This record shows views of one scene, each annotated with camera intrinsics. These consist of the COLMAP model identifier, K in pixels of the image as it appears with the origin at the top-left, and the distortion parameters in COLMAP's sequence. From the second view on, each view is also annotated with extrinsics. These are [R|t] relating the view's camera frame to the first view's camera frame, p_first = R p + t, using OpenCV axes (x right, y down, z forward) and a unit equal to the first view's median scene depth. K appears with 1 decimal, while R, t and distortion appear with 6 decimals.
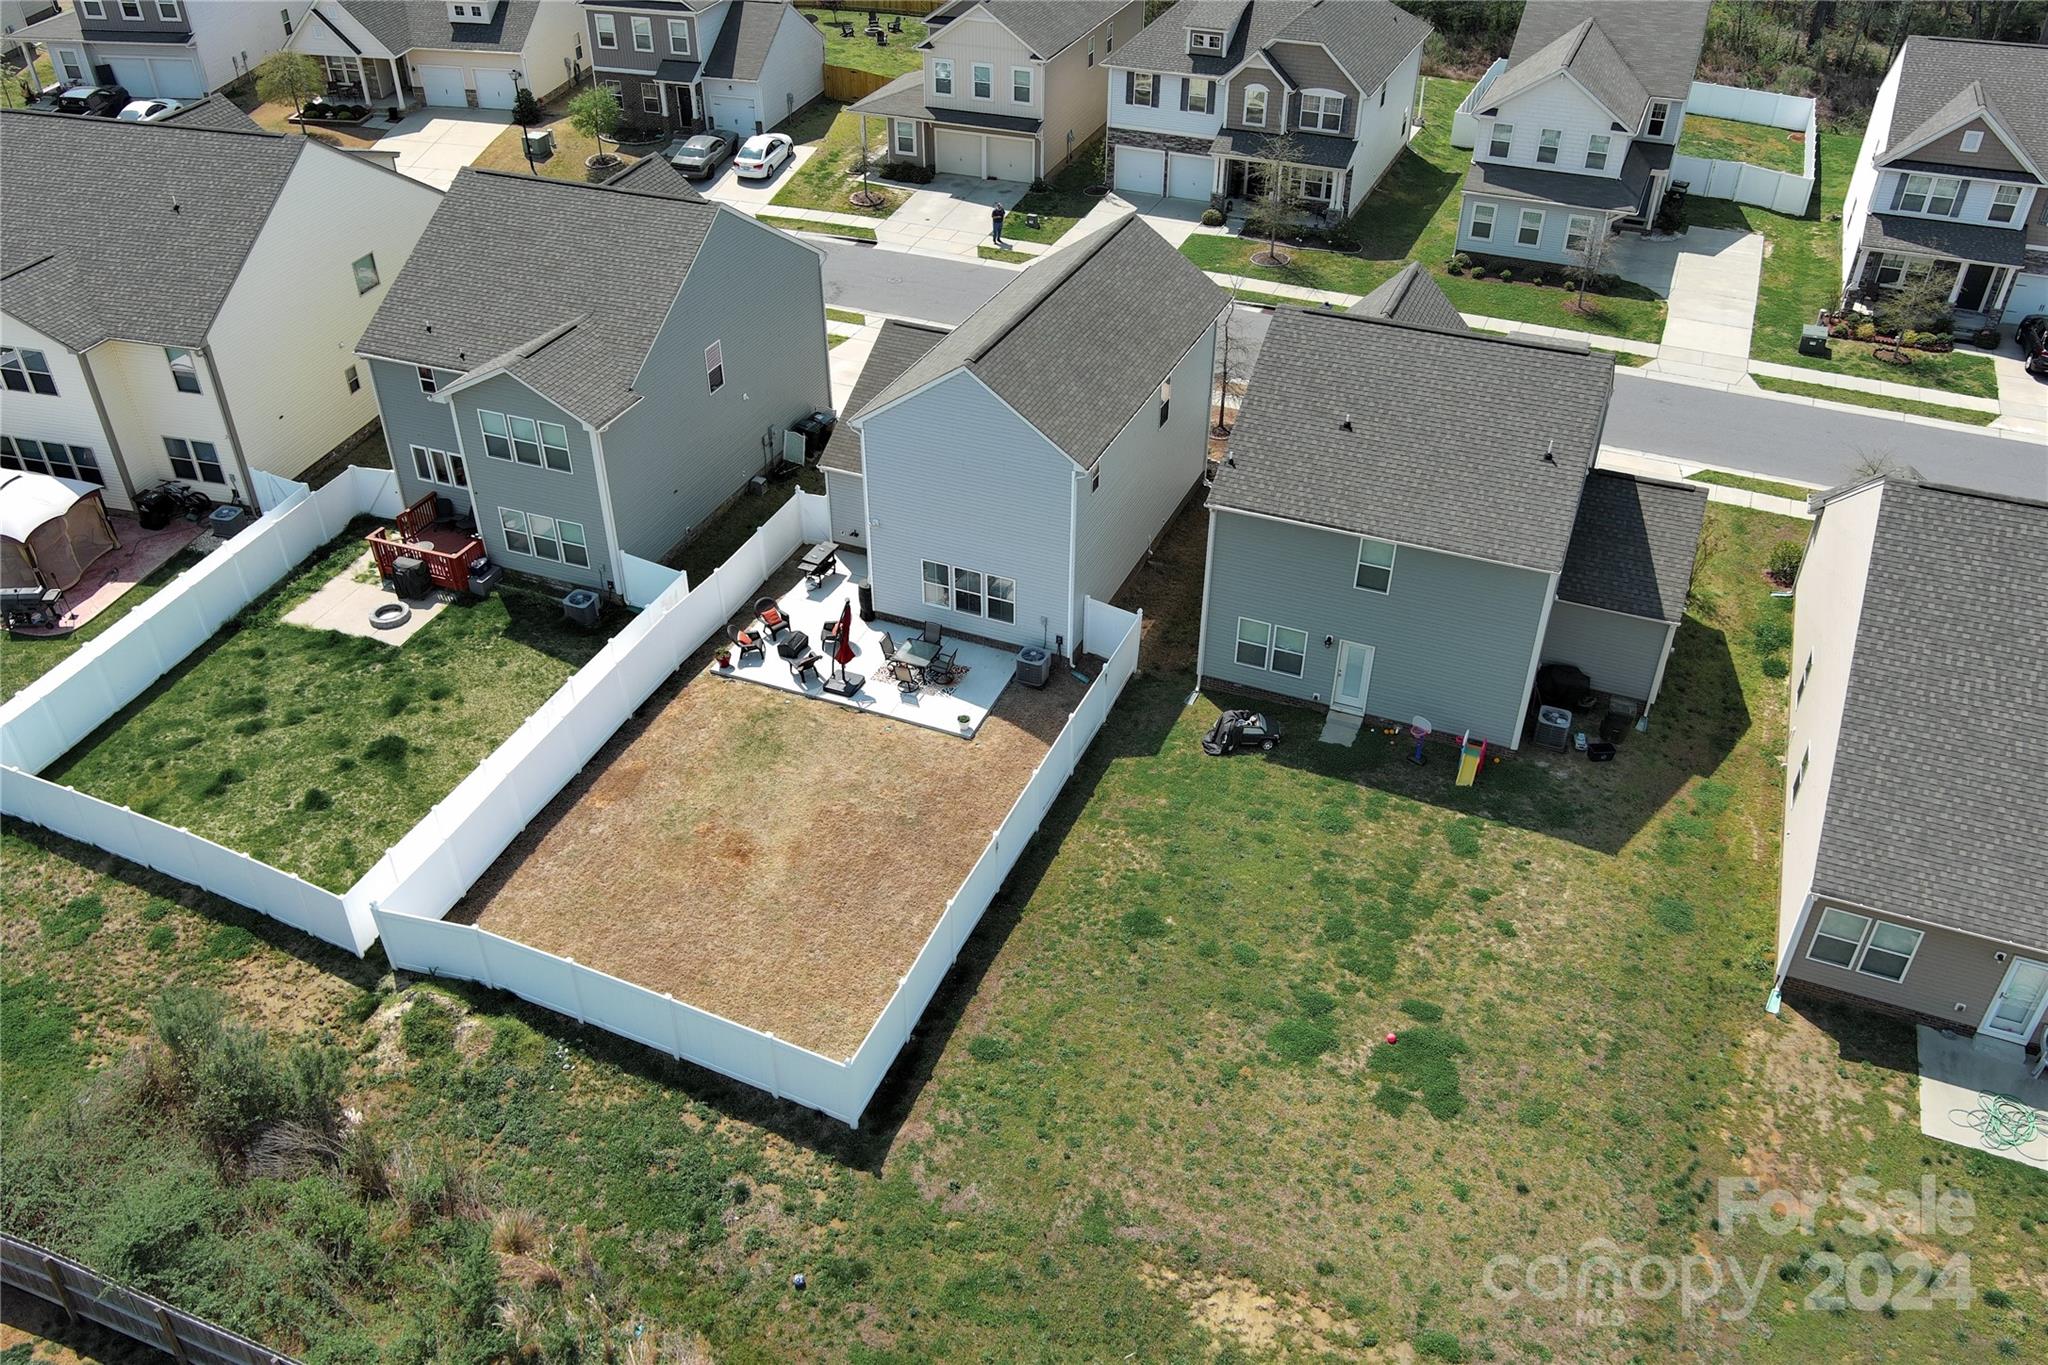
lens RADIAL K [[1569.8, 0, 1017.0], [0, 1569.8, 682.1], [0, 0, 1]] dist [0.012097, -0.014021]
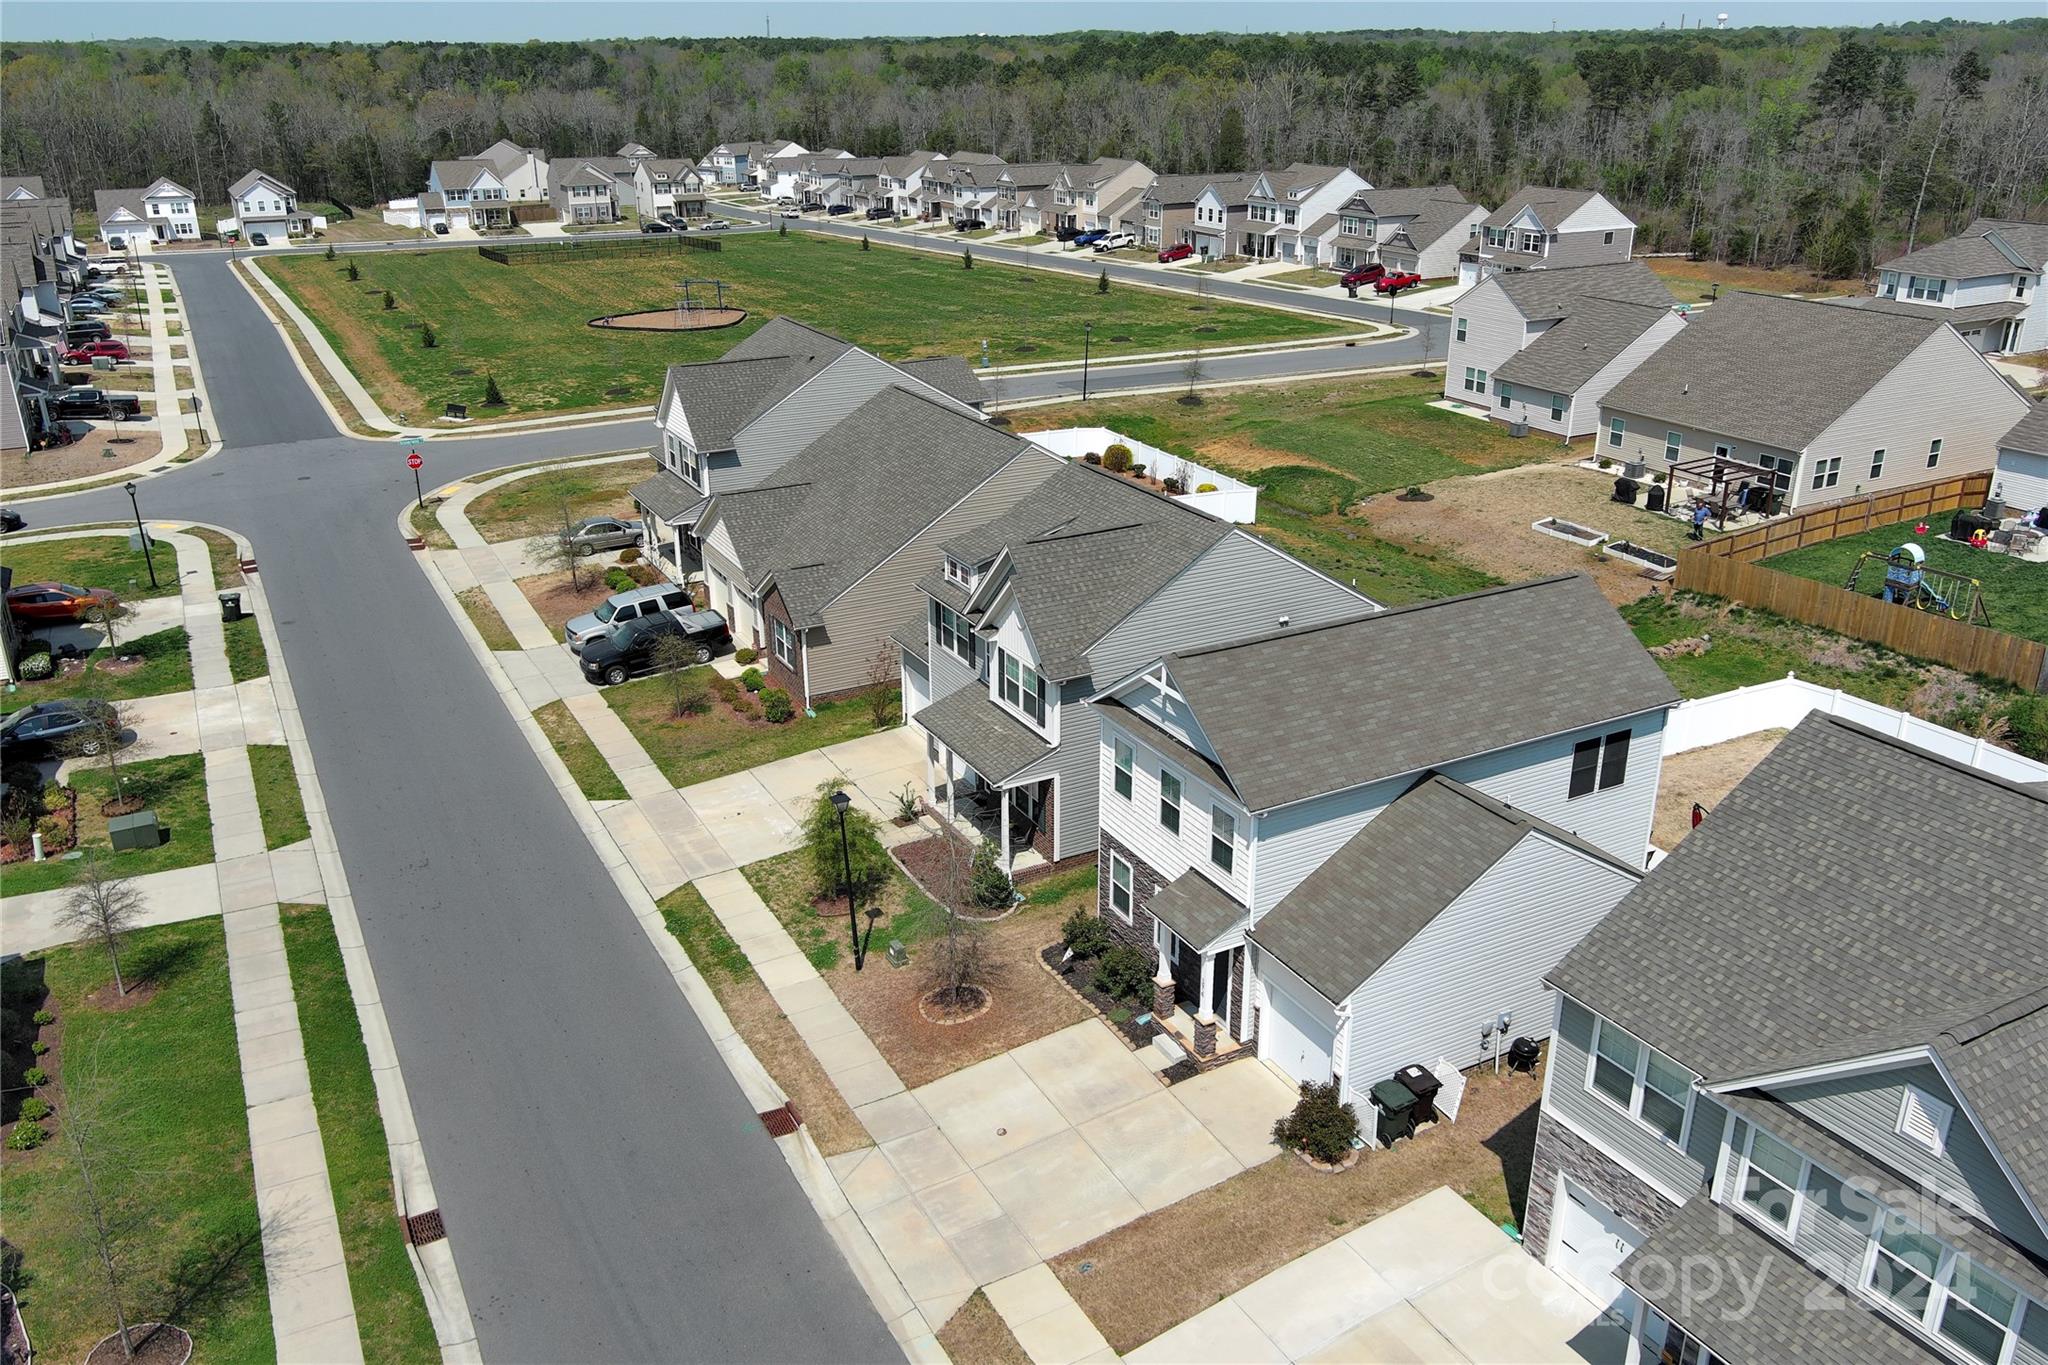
lens RADIAL K [[1569.8, 0, 1011.4], [0, 1569.8, 671.0], [0, 0, 1]] dist [0.012097, -0.014021]
pose [[-0.776168, -0.226090, 0.588597, -0.316541], [0.372833, 0.588253, 0.717603, -0.920162], [-0.508487, 0.776429, -0.372290, 1.469666]]
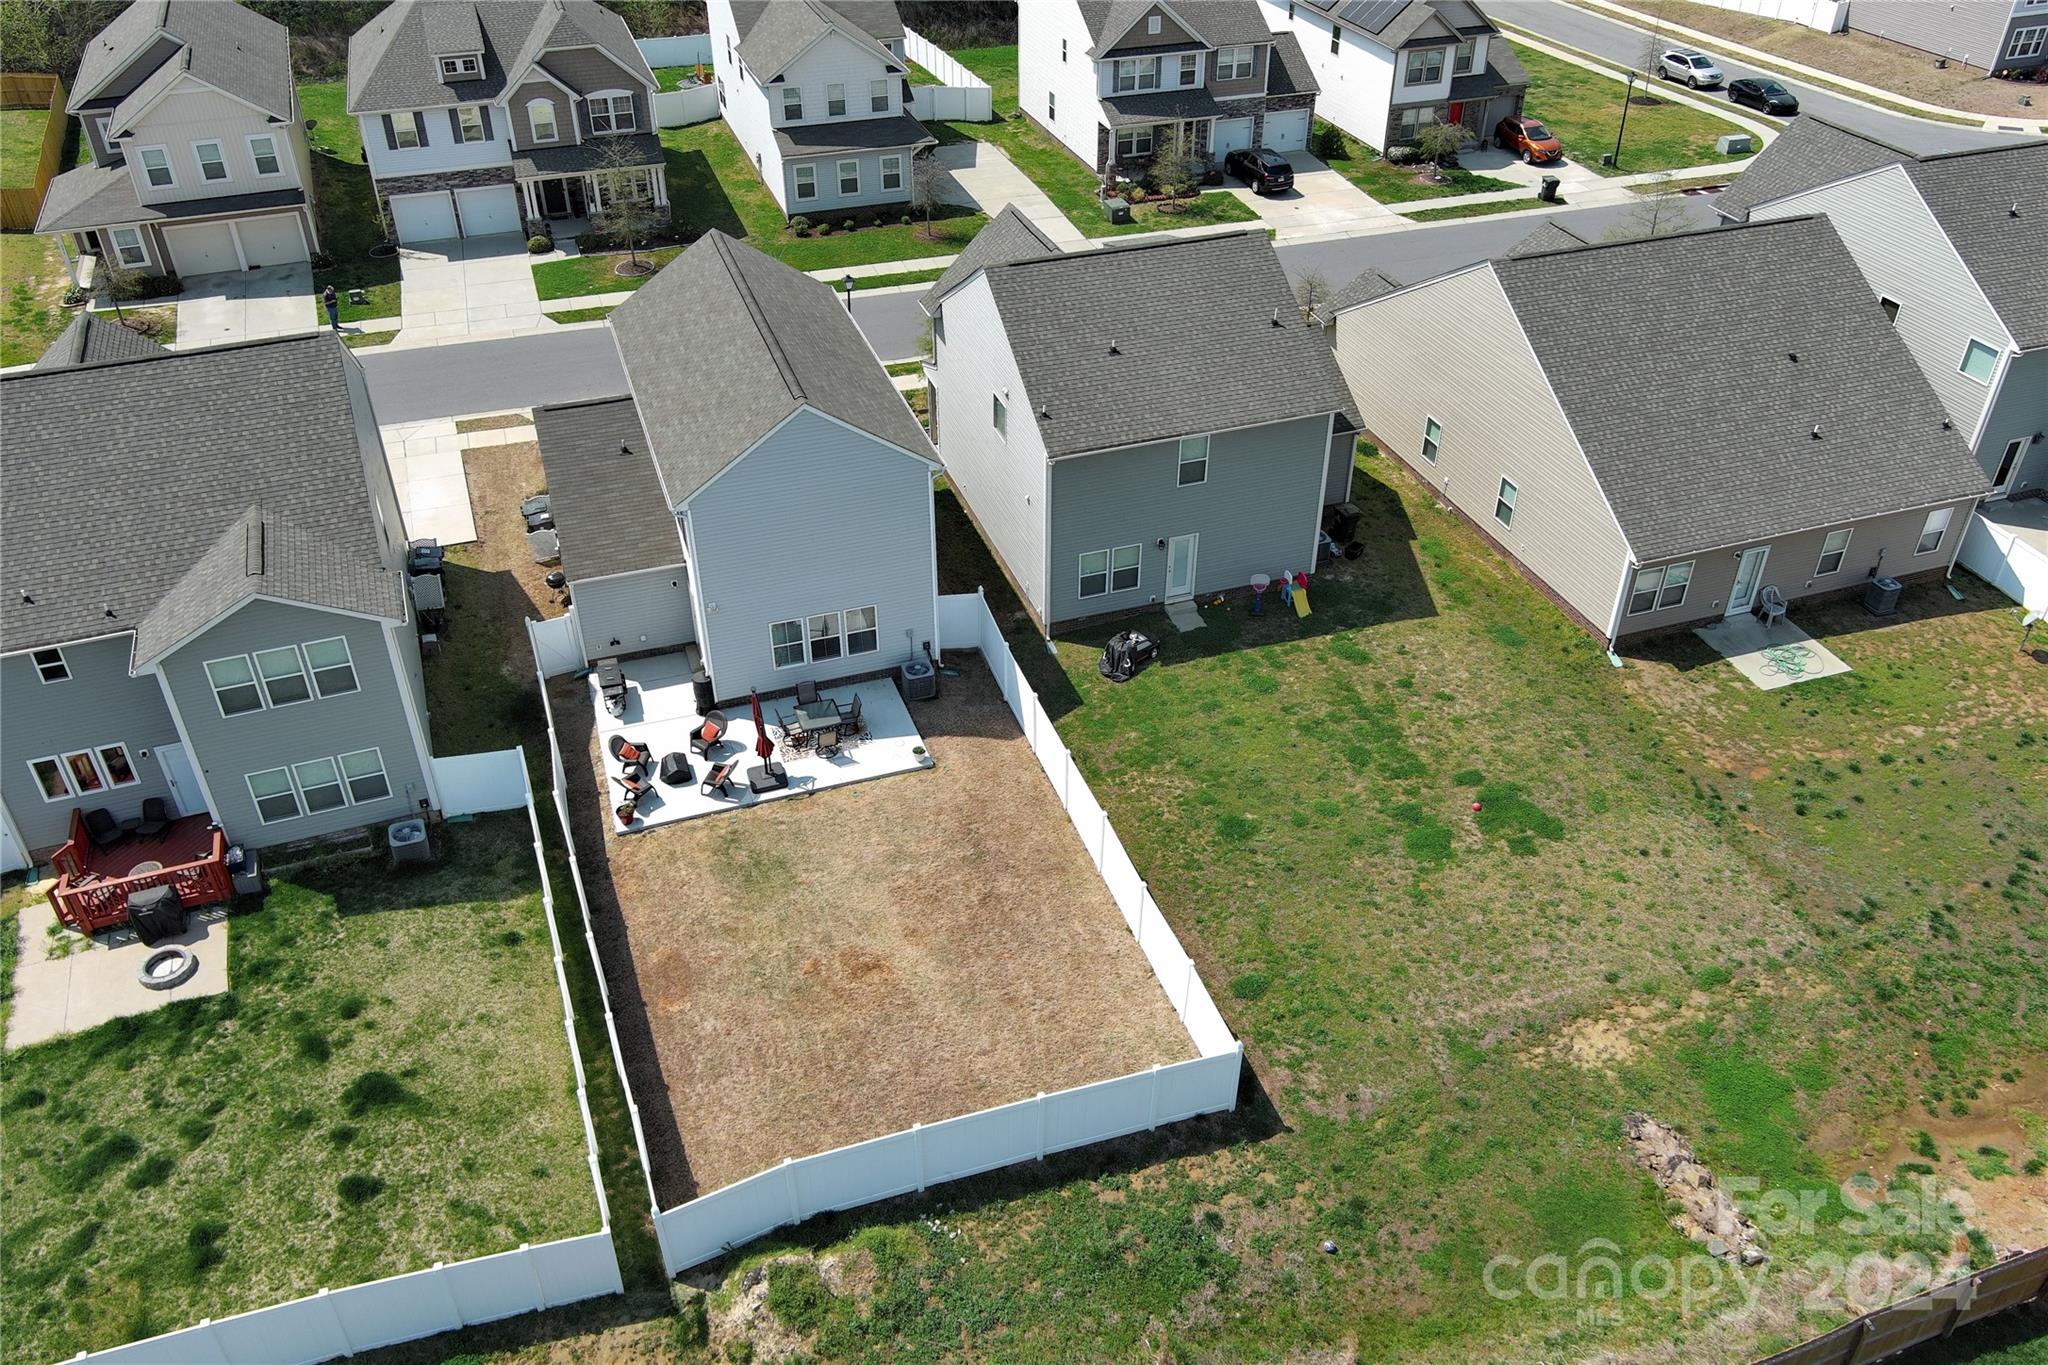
lens RADIAL K [[1569.8, 0, 1027.1], [0, 1569.8, 672.7], [0, 0, 1]] dist [0.012097, -0.014021]
pose [[0.744546, -0.391458, 0.540752, -0.462580], [0.390107, 0.912461, 0.123417, -0.107496], [-0.541727, 0.119062, 0.832079, 0.144116]]
